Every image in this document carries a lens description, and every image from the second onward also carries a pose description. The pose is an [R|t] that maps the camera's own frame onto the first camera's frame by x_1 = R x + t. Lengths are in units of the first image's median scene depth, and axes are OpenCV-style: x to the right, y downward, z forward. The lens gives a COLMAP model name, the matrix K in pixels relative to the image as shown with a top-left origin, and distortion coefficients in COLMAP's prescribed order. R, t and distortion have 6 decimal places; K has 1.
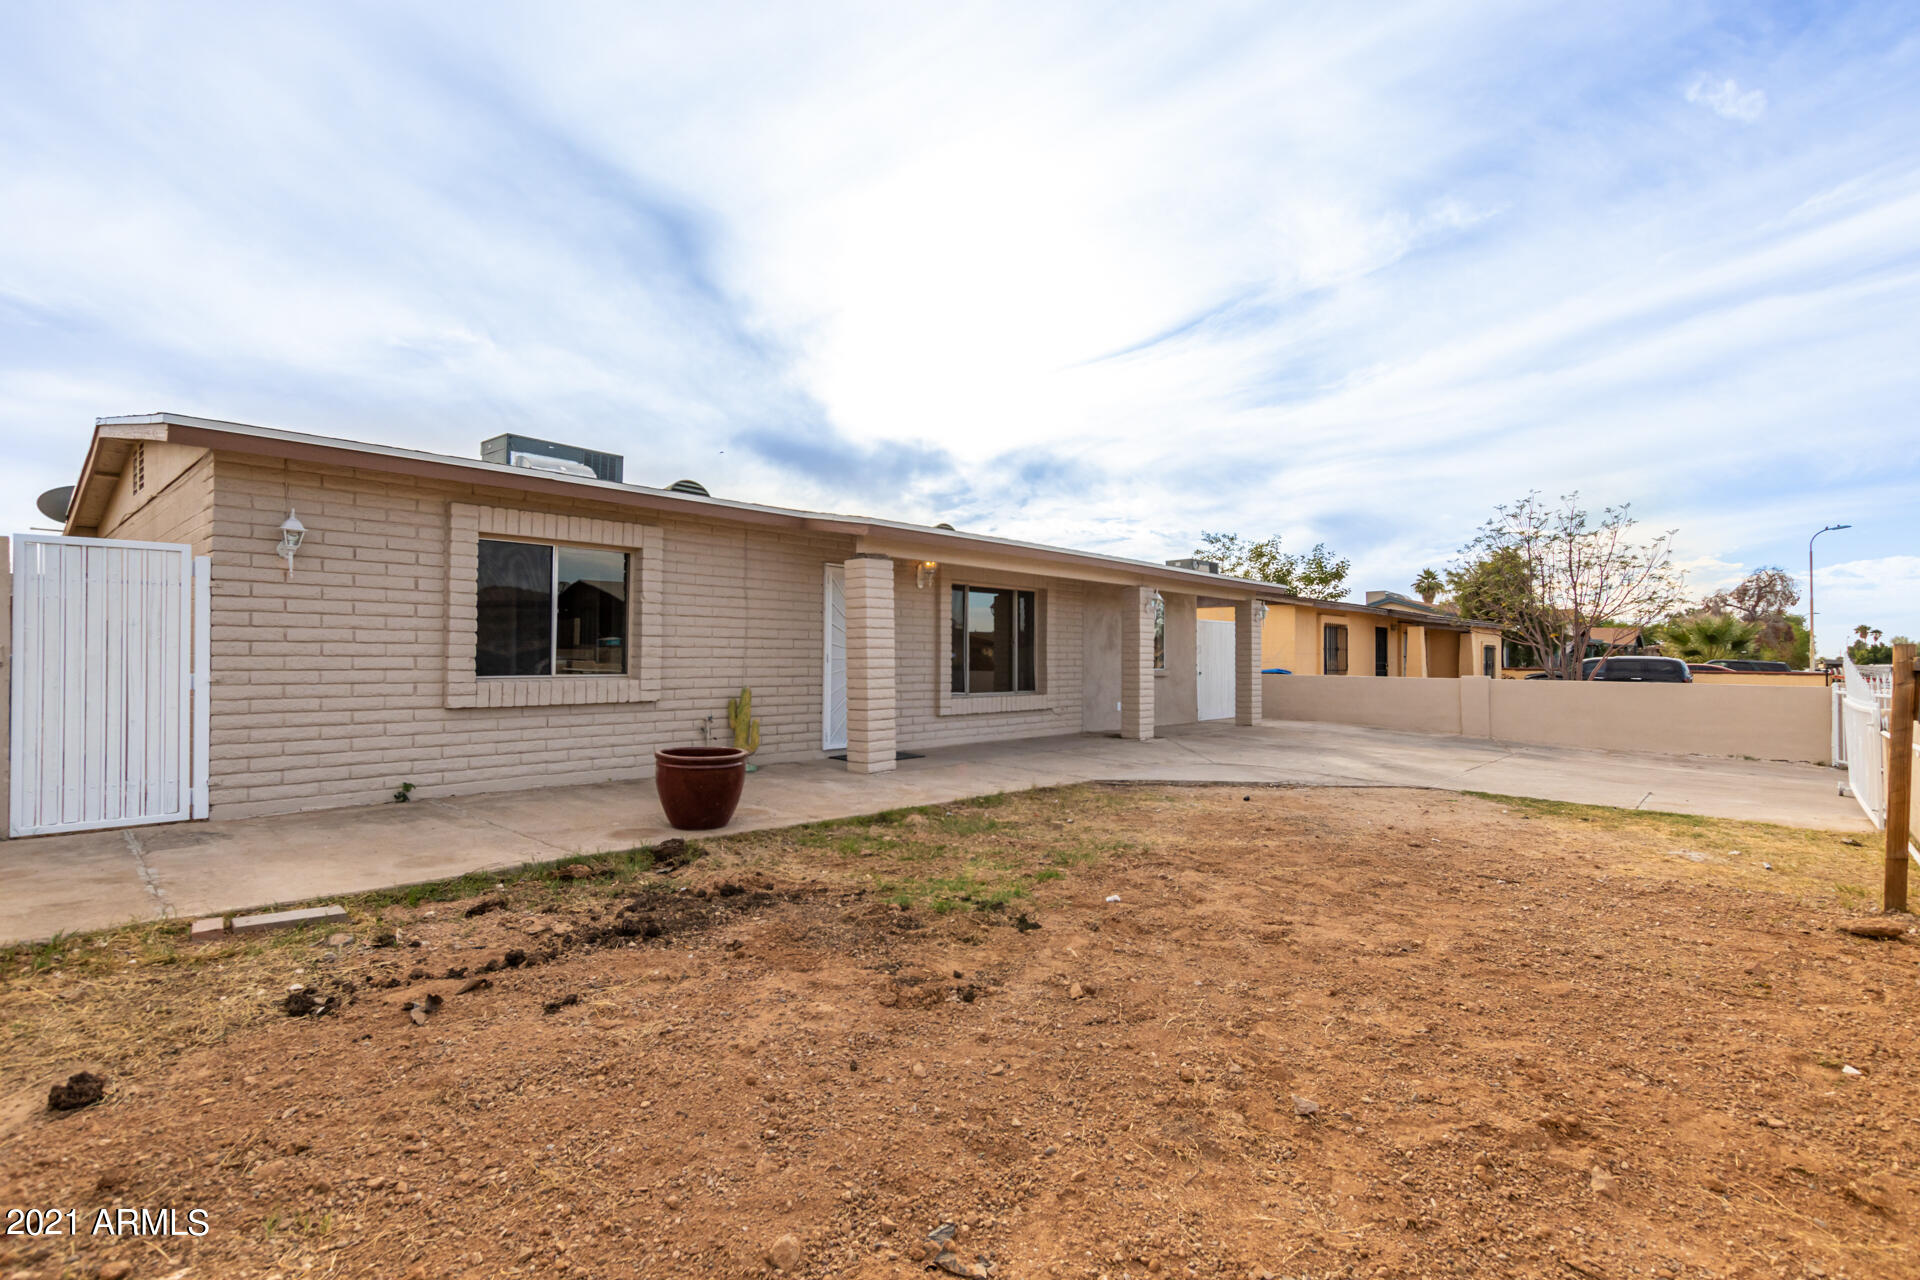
lens RADIAL K [[829.8, 0, 959.6], [0, 829.8, 640.6], [0, 0, 1]] dist [-0.004799, -0.000178]
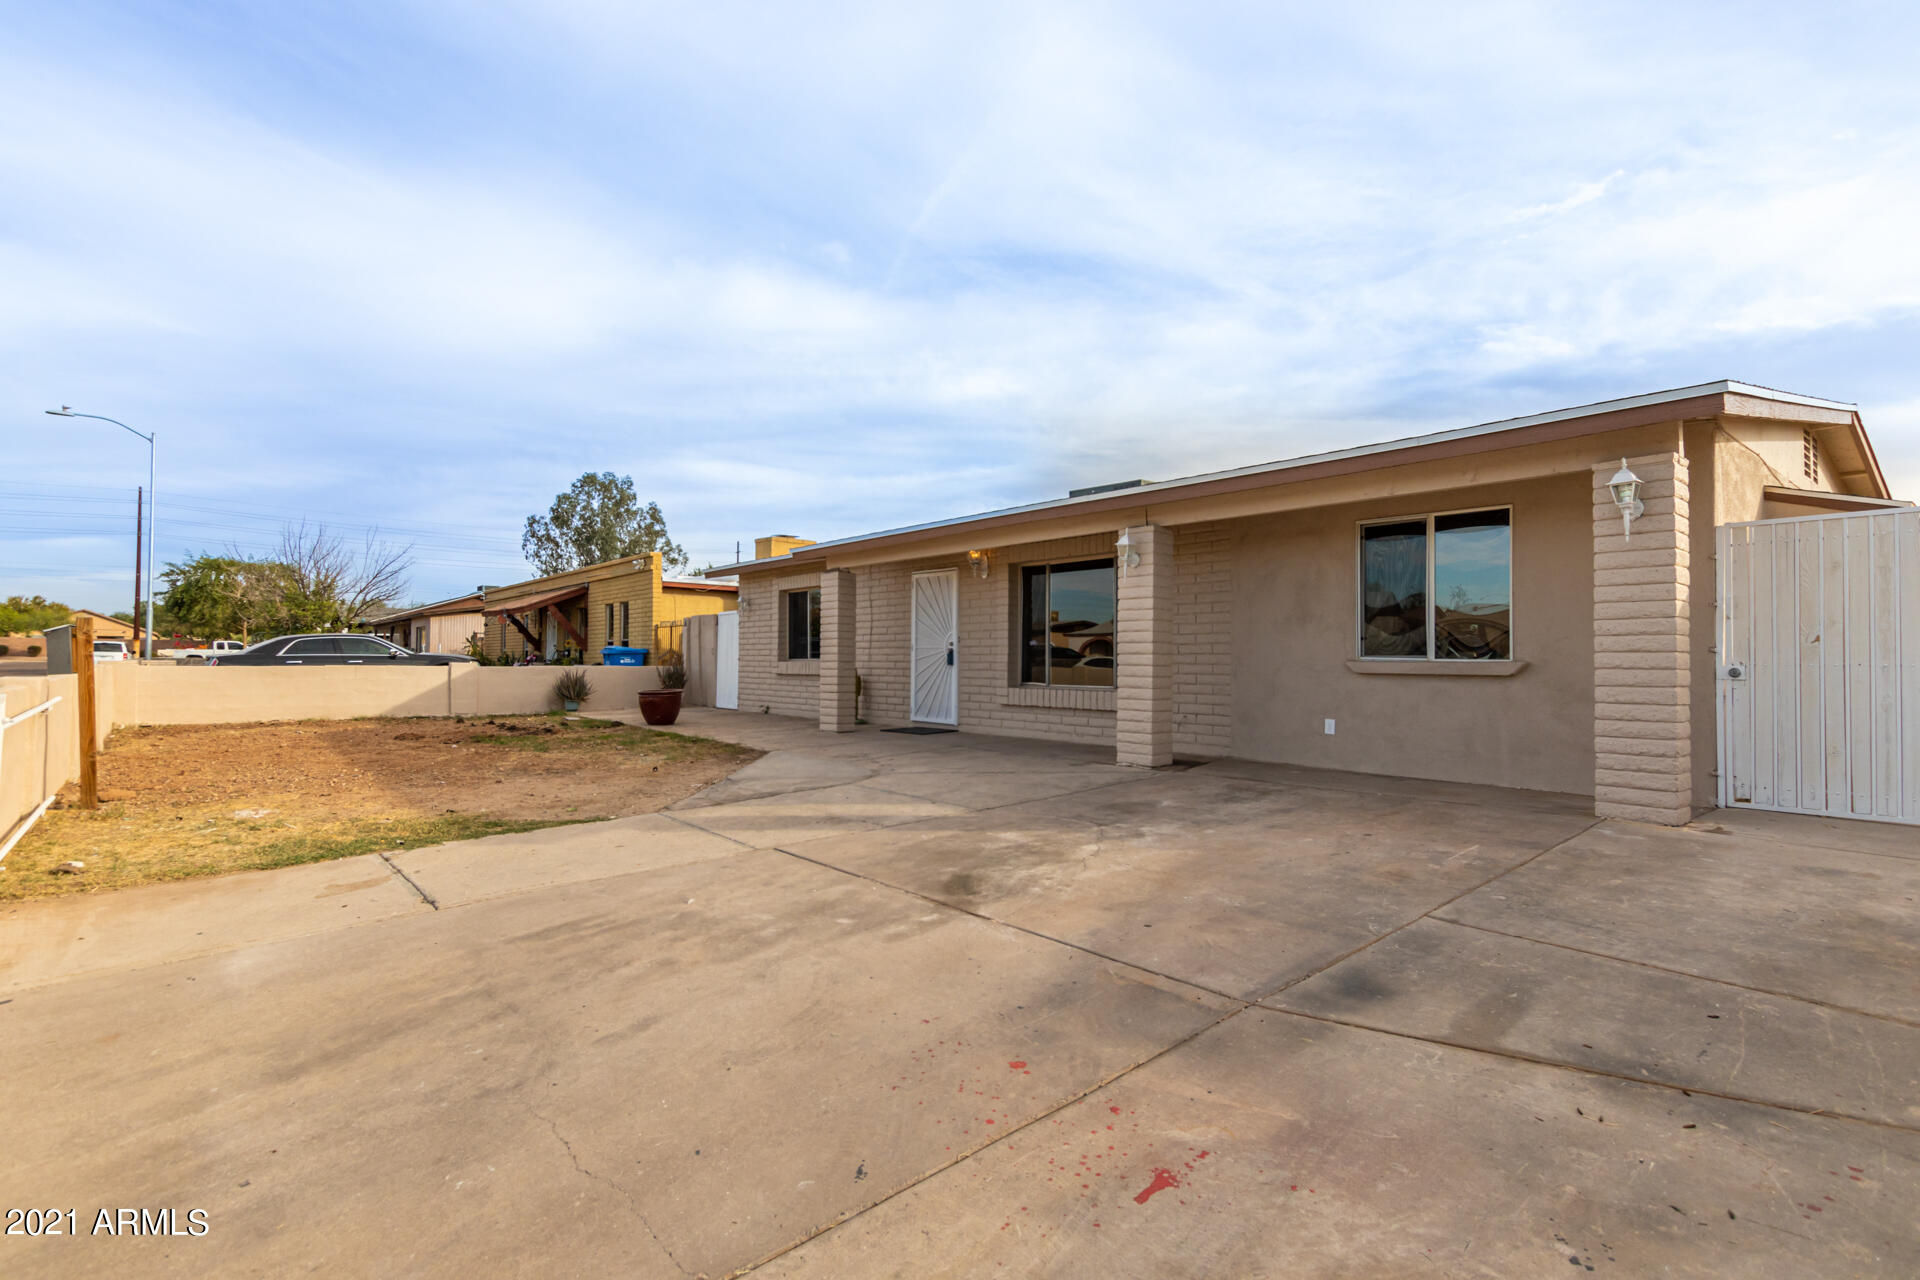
lens RADIAL K [[947.6, 0, 961.2], [0, 947.6, 647.8], [0, 0, 1]] dist [0.013824, -0.006241]
pose [[-0.113128, -0.025049, -0.993265, 1.554922], [0.011323, 0.999585, -0.026498, 0.074762], [0.993516, -0.014245, -0.112798, 1.531927]]
